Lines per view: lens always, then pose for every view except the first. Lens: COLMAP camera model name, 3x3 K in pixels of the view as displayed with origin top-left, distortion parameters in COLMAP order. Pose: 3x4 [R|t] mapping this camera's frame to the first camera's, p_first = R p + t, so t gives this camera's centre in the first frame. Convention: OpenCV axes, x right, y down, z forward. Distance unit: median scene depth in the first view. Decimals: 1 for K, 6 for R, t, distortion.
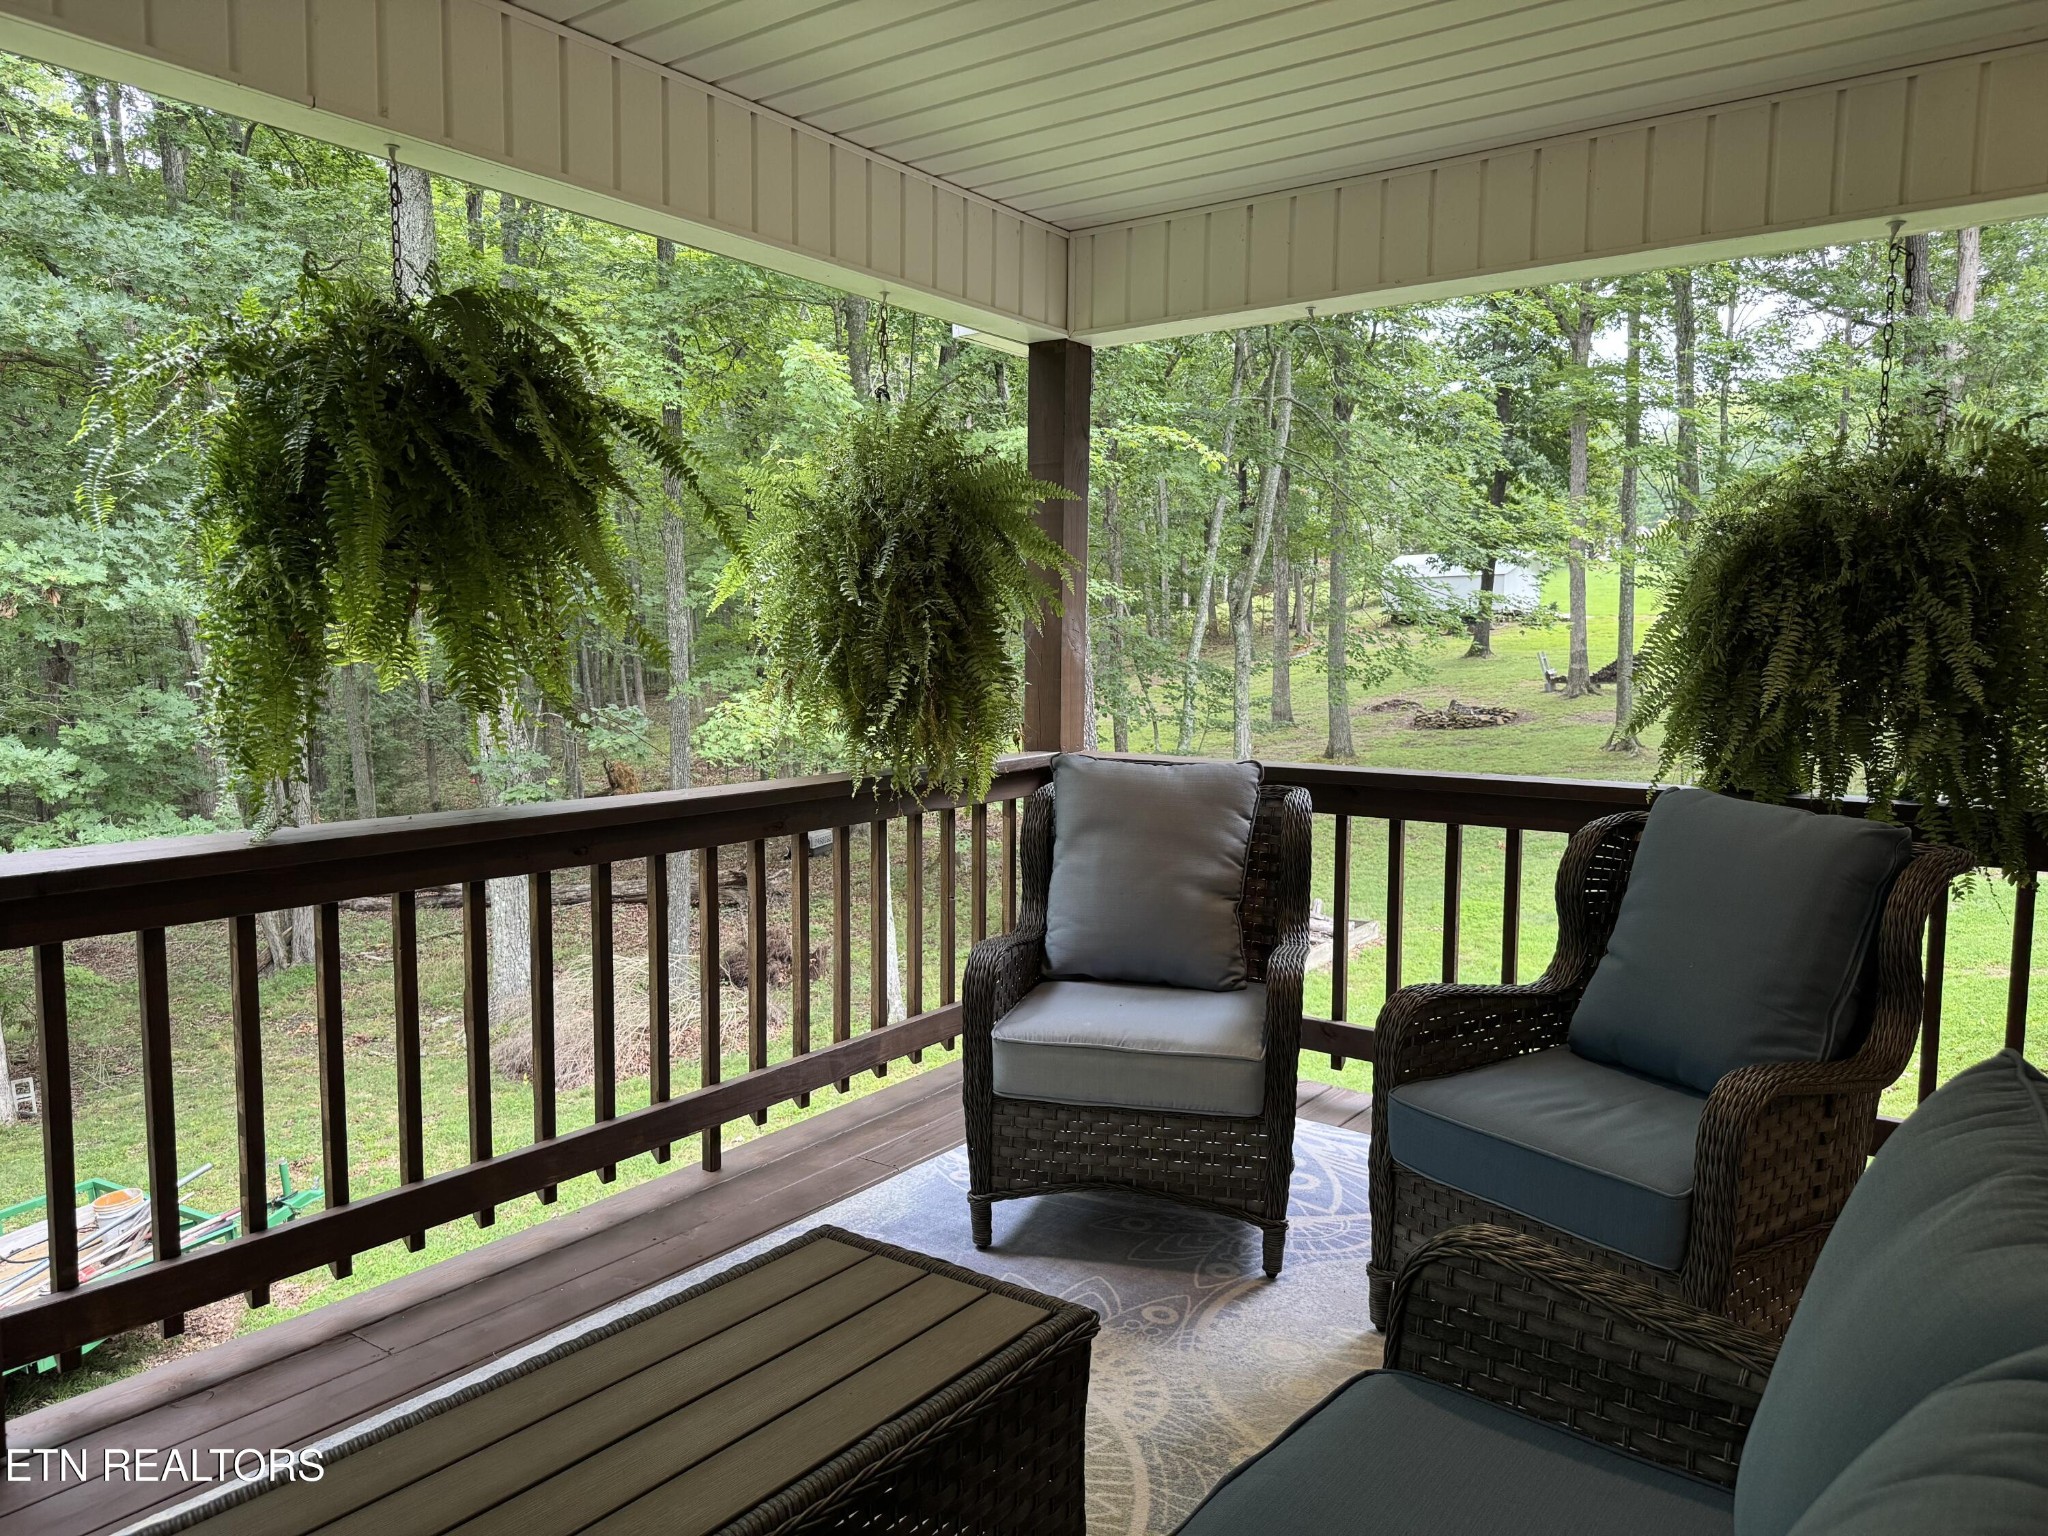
lens RADIAL K [[1438.0, 0, 1024.0], [0, 1438.0, 784.5], [0, 0, 1]] dist [0.063478, -0.076529]
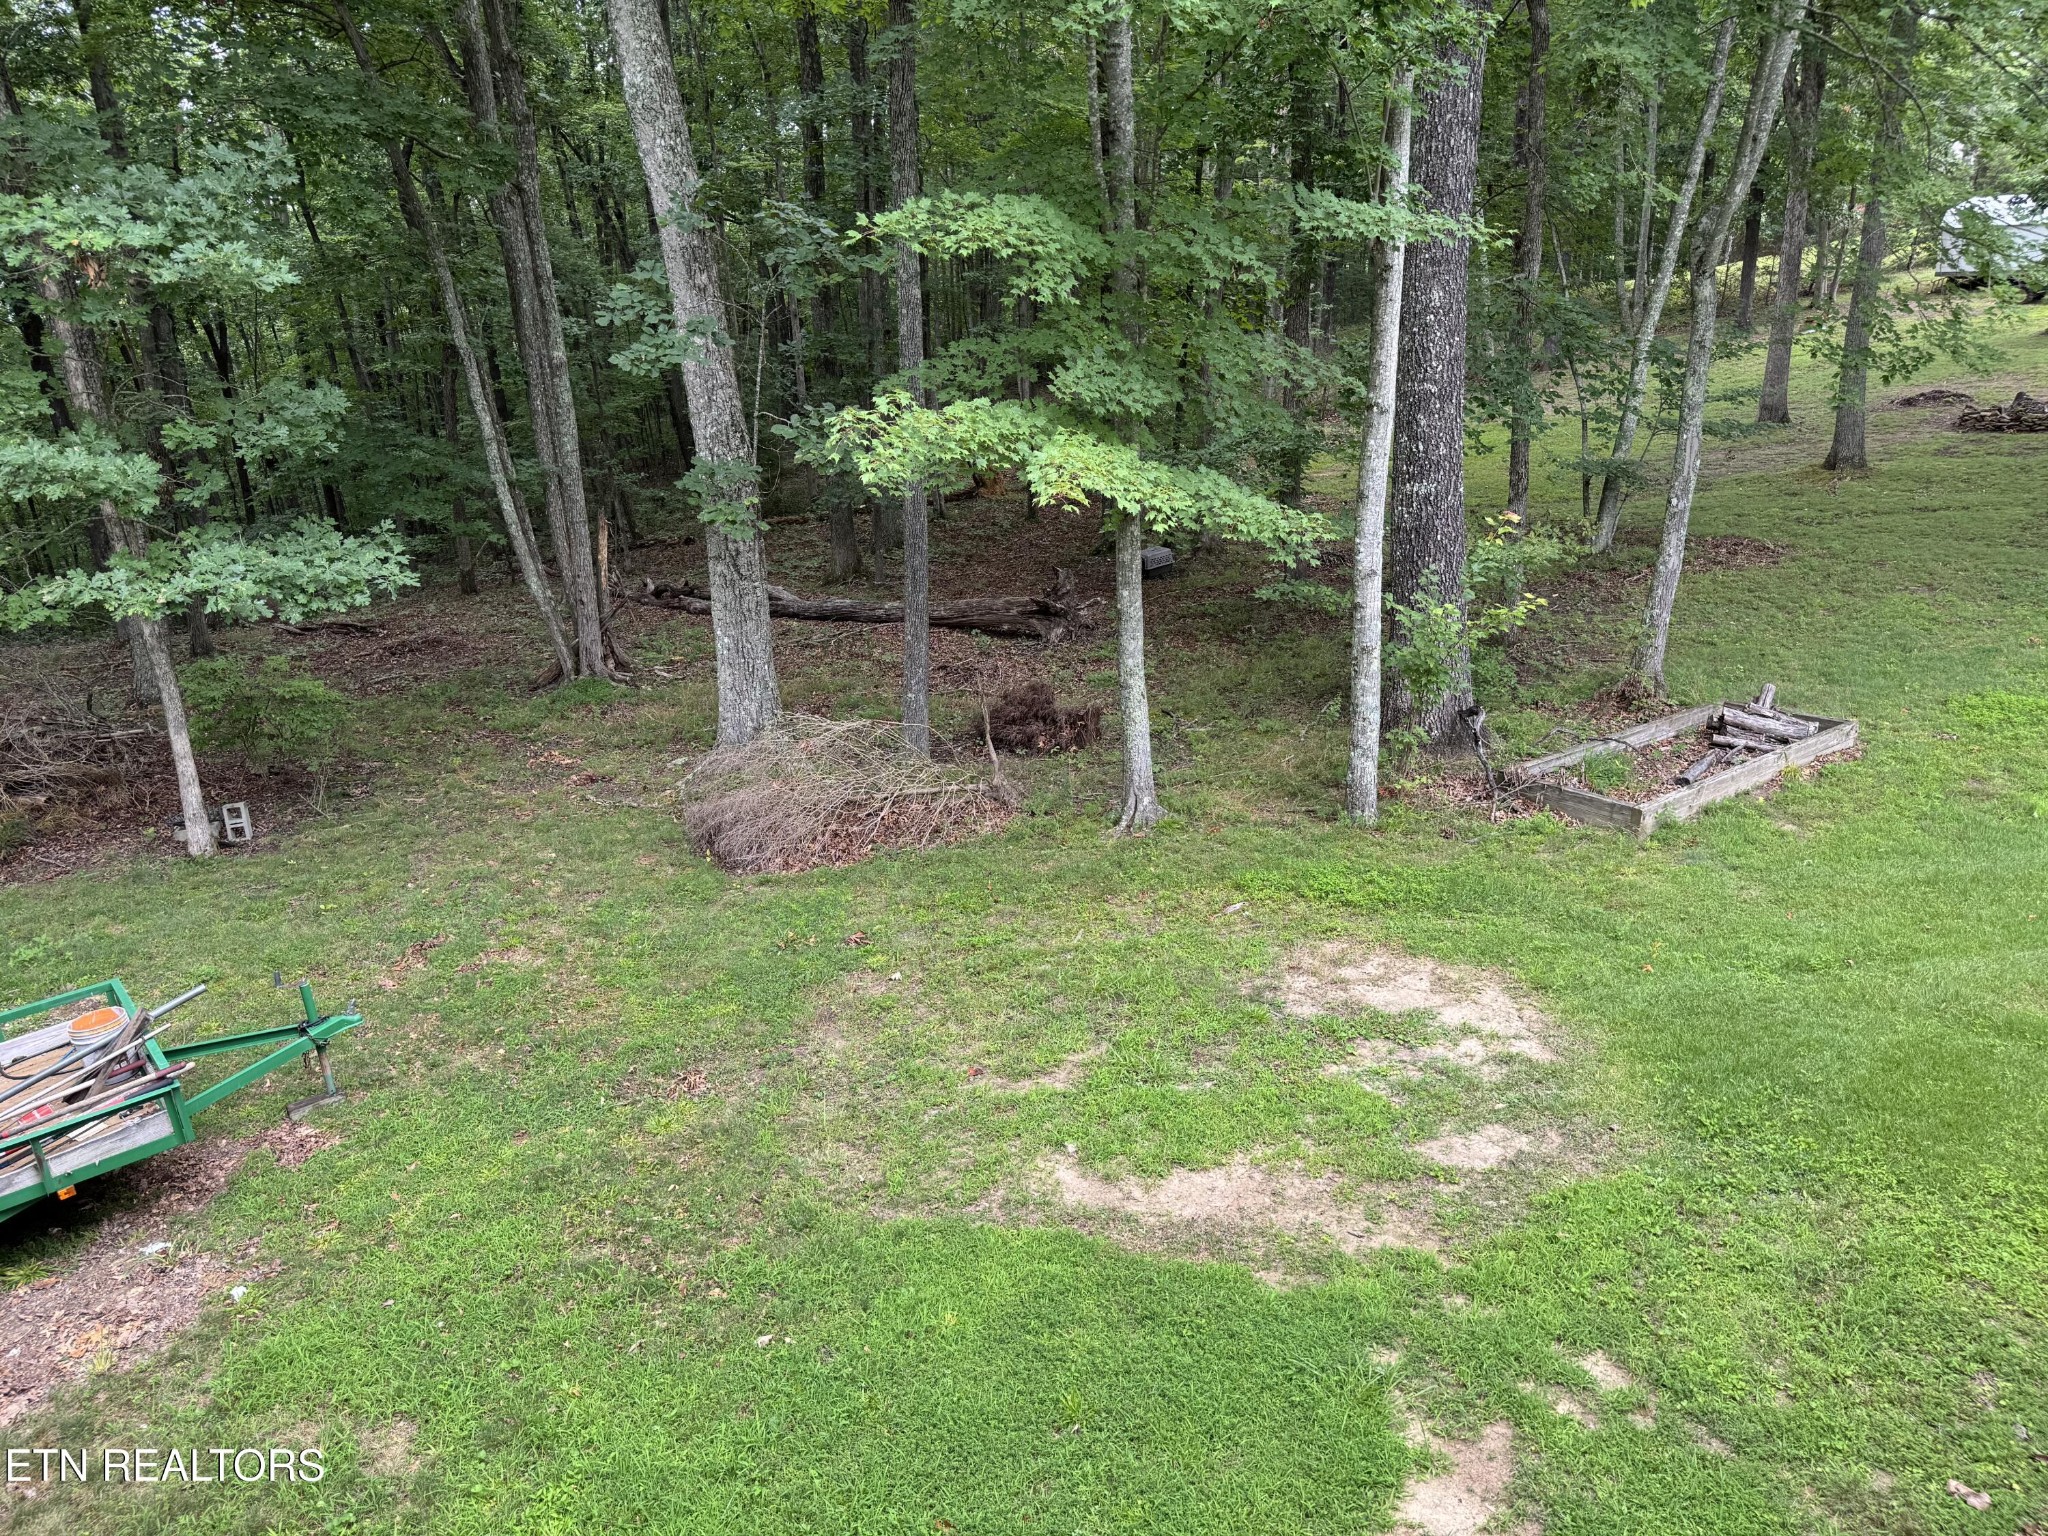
lens RADIAL K [[1438.0, 0, 1024.0], [0, 1438.0, 784.5], [0, 0, 1]] dist [0.063478, -0.076529]
pose [[0.957217, 0.082206, -0.277447, 0.040443], [-0.022185, 0.976825, 0.212888, -0.013995], [0.288518, -0.197625, 0.936857, 0.151775]]
